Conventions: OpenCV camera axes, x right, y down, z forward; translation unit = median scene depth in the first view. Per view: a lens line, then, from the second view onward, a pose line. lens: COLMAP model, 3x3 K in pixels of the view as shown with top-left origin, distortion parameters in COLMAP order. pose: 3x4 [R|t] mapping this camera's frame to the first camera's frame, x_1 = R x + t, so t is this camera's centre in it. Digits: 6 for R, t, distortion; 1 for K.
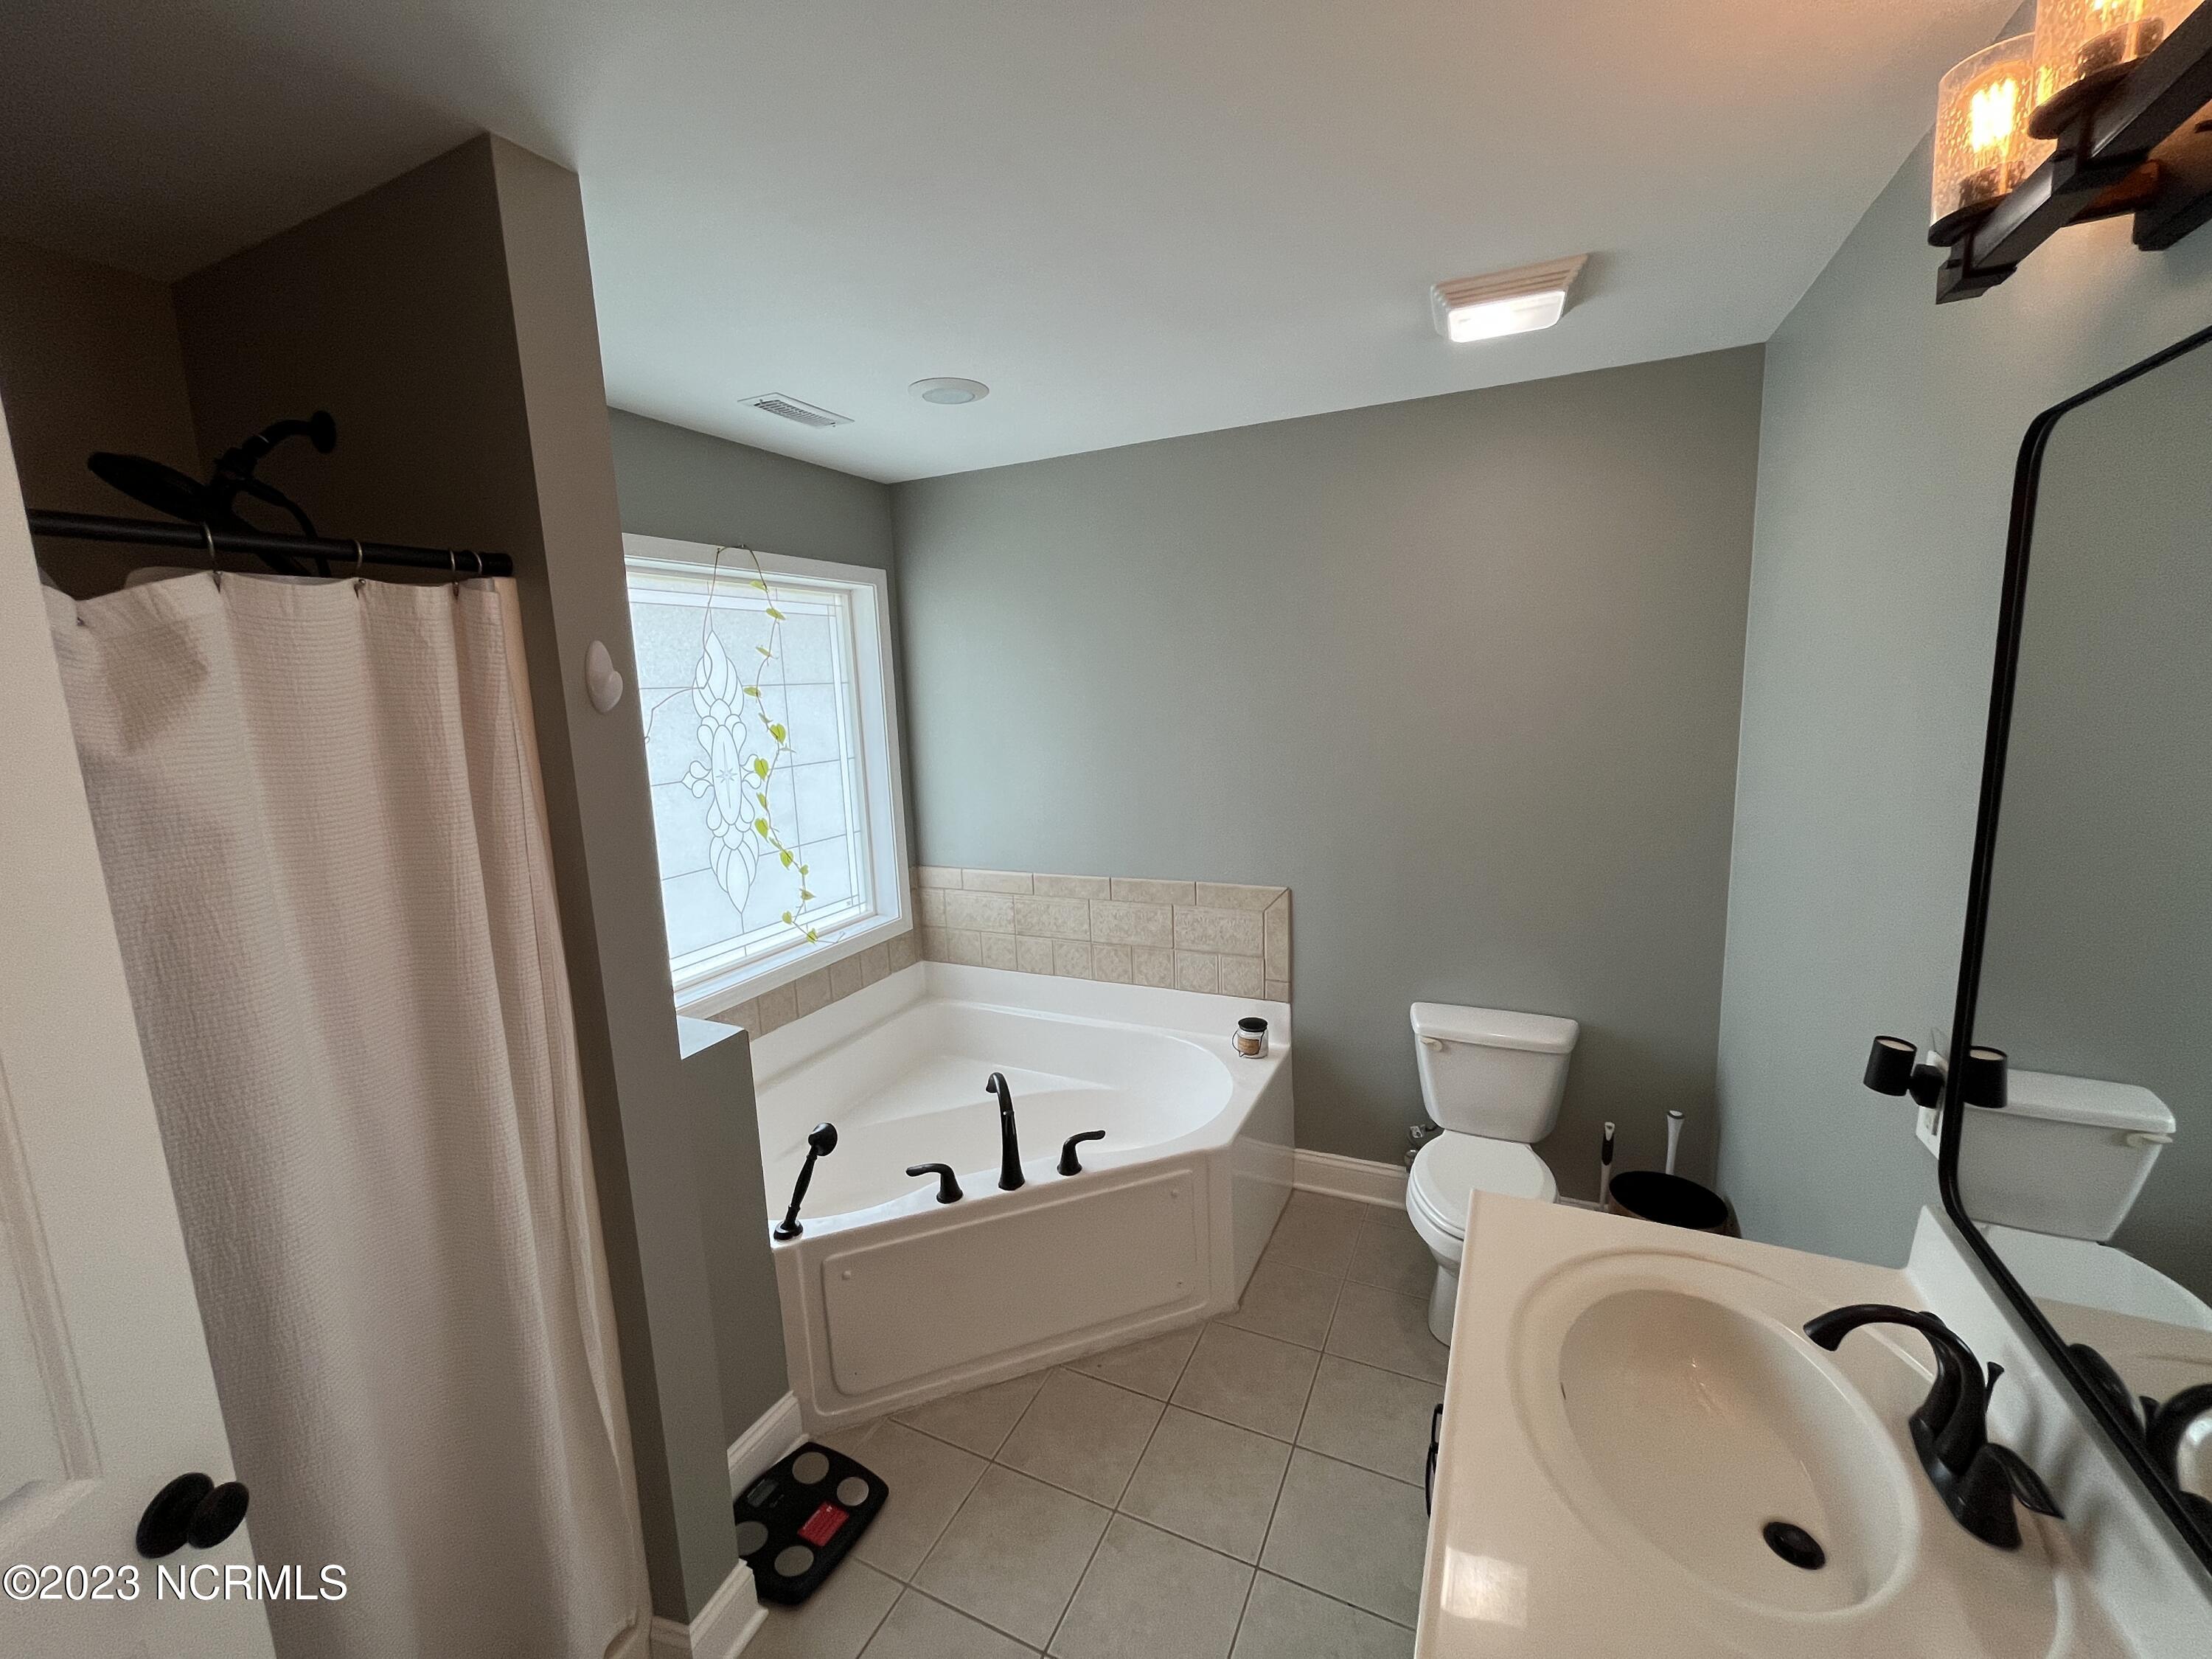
lens RADIAL K [[892.6, 0, 1100.5], [0, 892.6, 819.1], [0, 0, 1]] dist [0.000068, 0.000114]
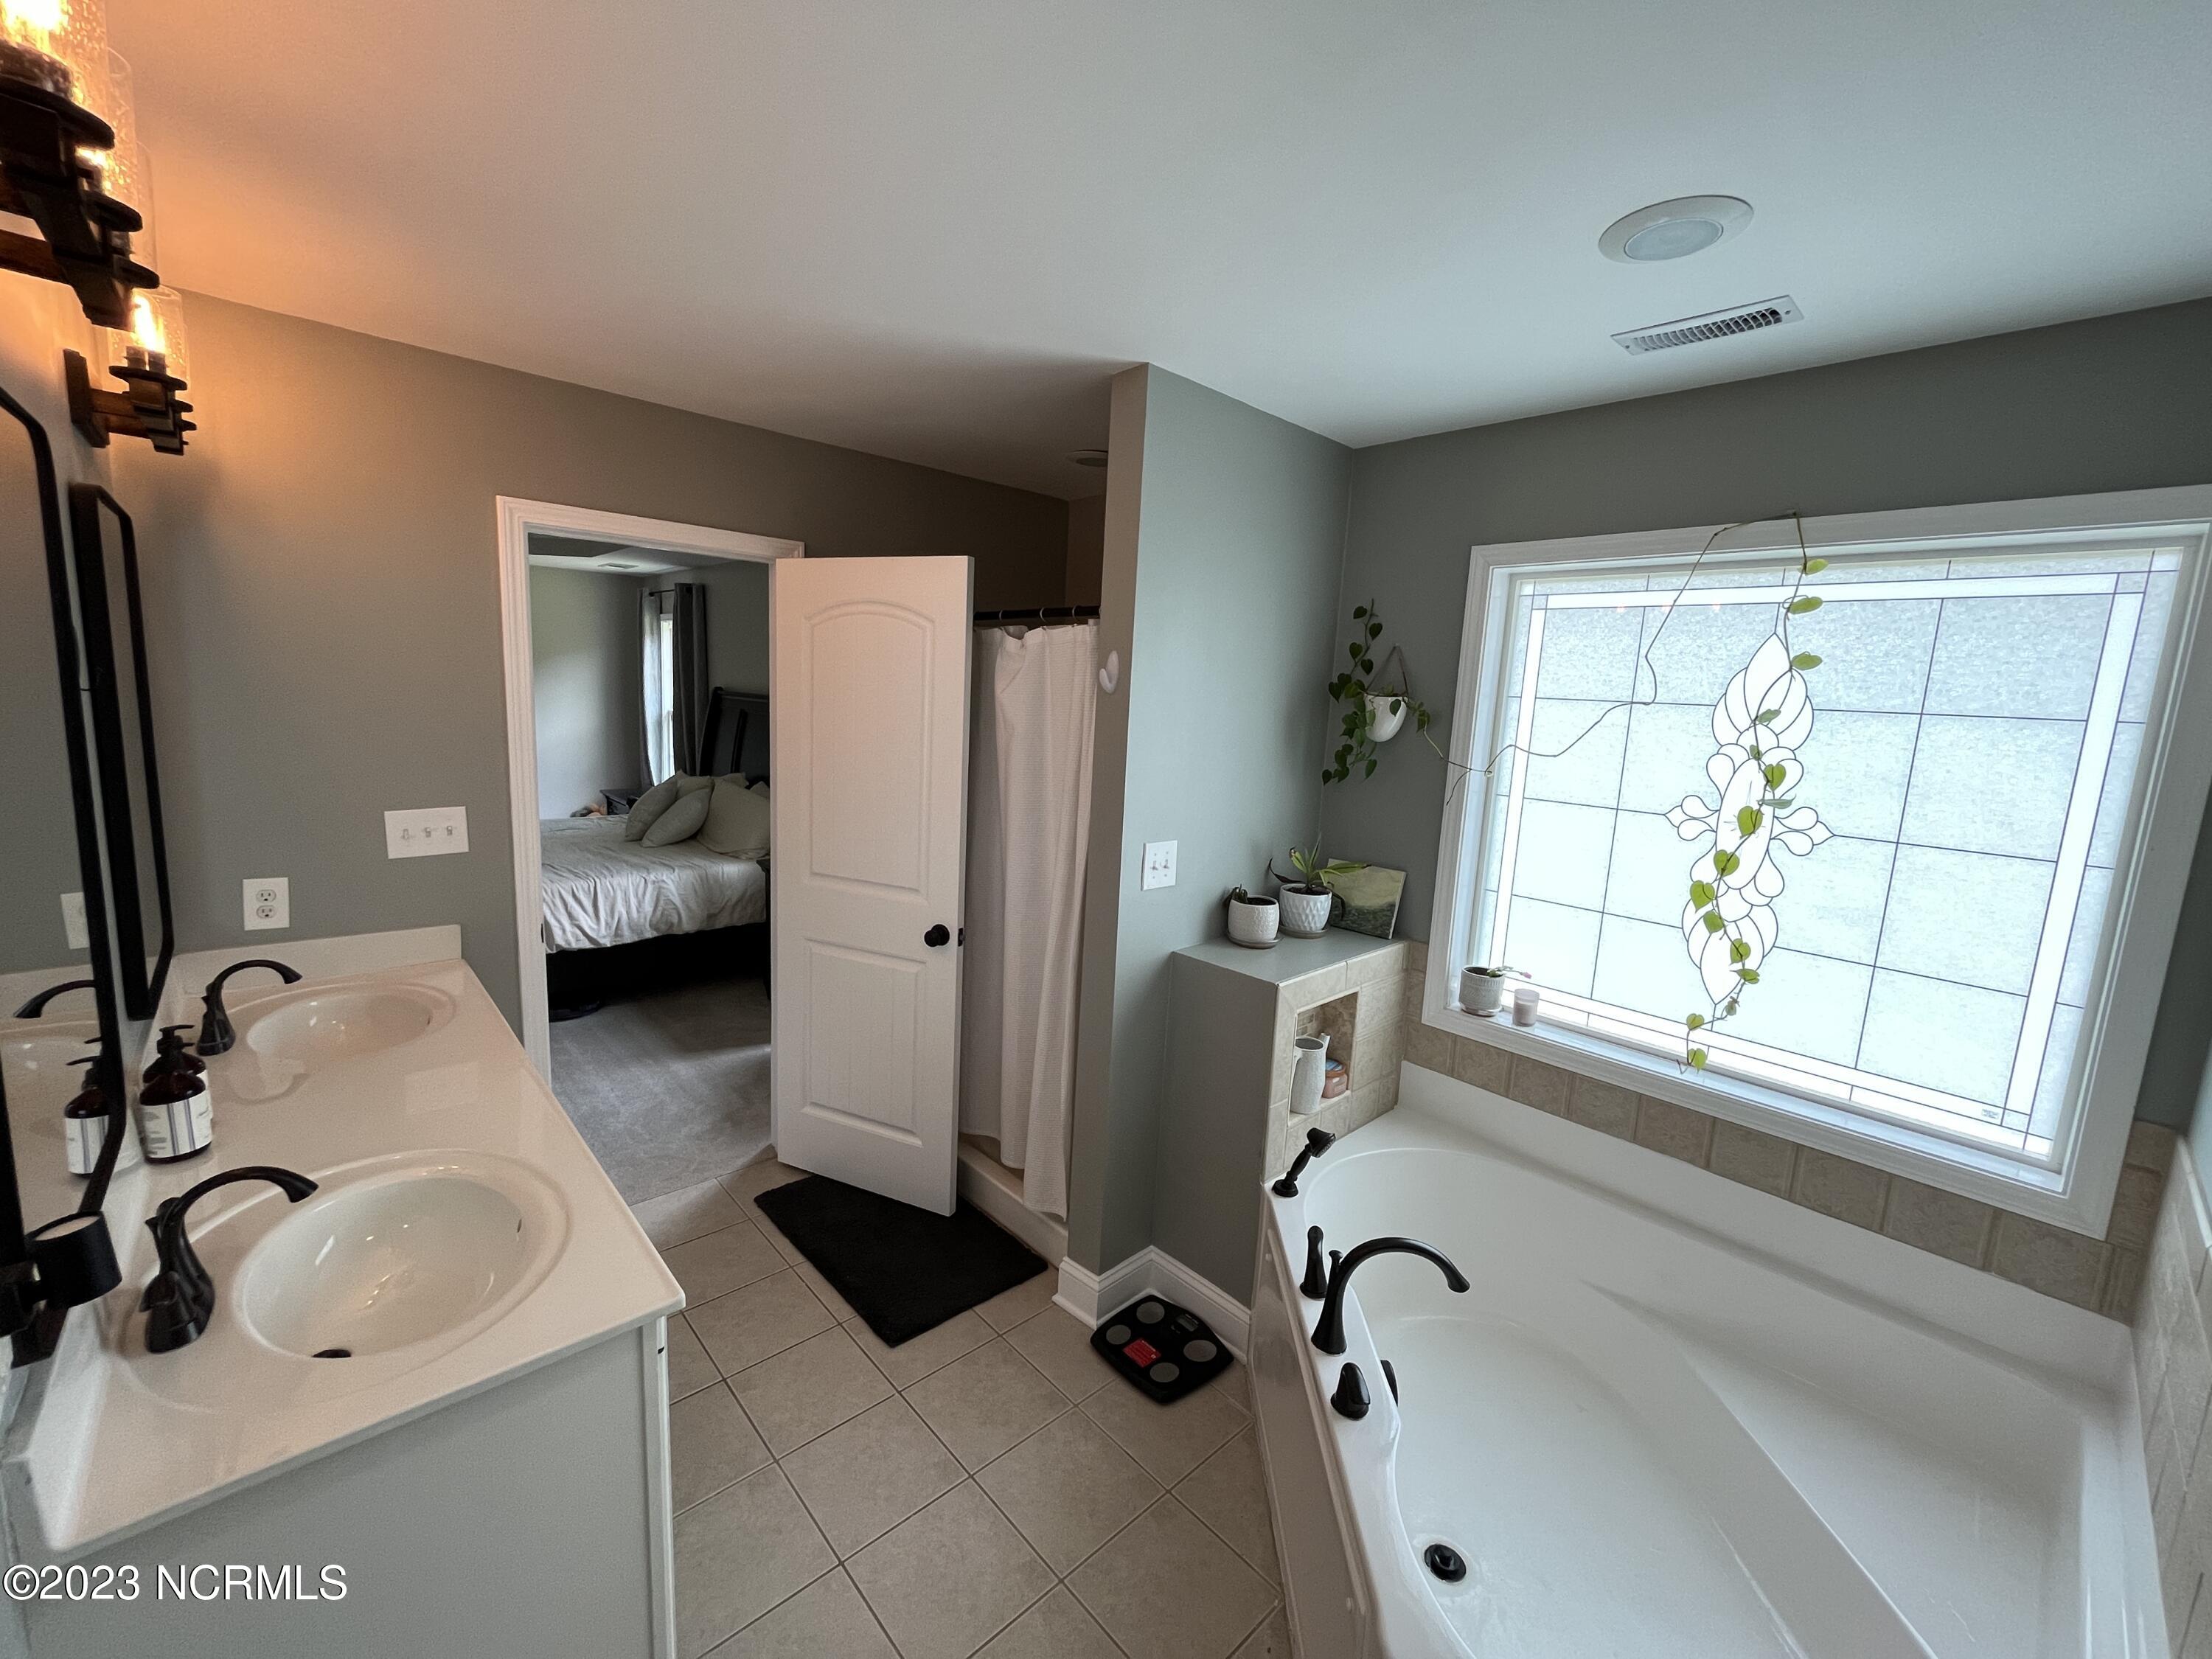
lens RADIAL K [[894.0, 0, 1101.0], [0, 894.0, 821.9], [0, 0, 1]] dist [-0.001382, -0.000344]
pose [[-0.370176, 0.156491, -0.915685, 0.497588], [-0.177432, 0.955651, 0.235050, -0.138285], [0.911859, 0.249482, -0.325993, 0.784250]]
